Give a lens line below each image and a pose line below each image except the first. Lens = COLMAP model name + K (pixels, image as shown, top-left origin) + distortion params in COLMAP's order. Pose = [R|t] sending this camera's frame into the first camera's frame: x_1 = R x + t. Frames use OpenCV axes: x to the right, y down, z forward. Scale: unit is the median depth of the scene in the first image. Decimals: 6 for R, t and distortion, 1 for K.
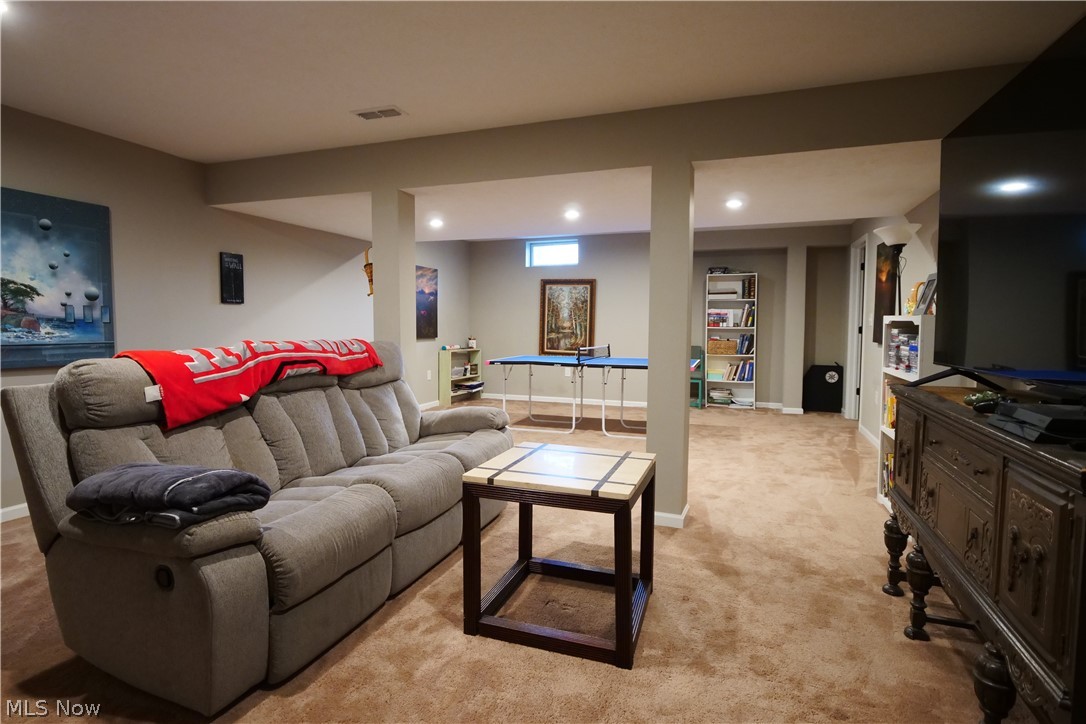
lens RADIAL K [[566.8, 0, 529.3], [0, 566.8, 357.0], [0, 0, 1]] dist [-0.004672, -0.001827]
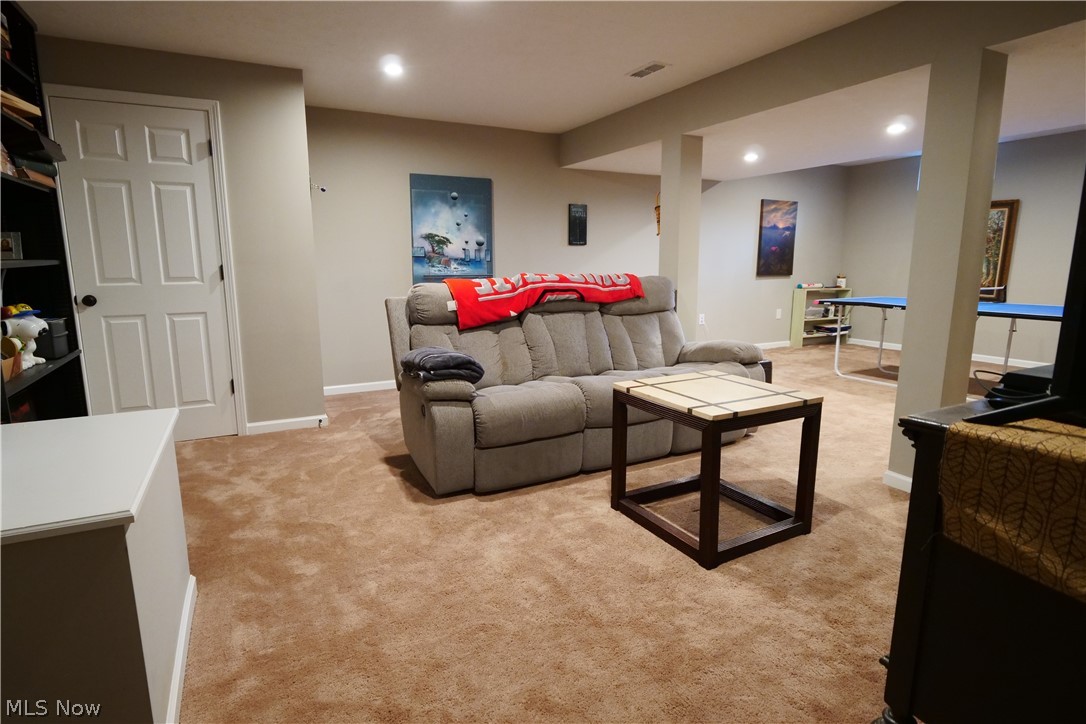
lens RADIAL K [[579.2, 0, 543.0], [0, 579.2, 362.0], [0, 0, 1]] dist [-0.000396, -0.012891]
pose [[0.738955, 0.108711, -0.664927, 0.415472], [-0.033033, 0.991556, 0.125402, 0.005691], [0.672945, -0.070701, 0.736306, -0.024204]]
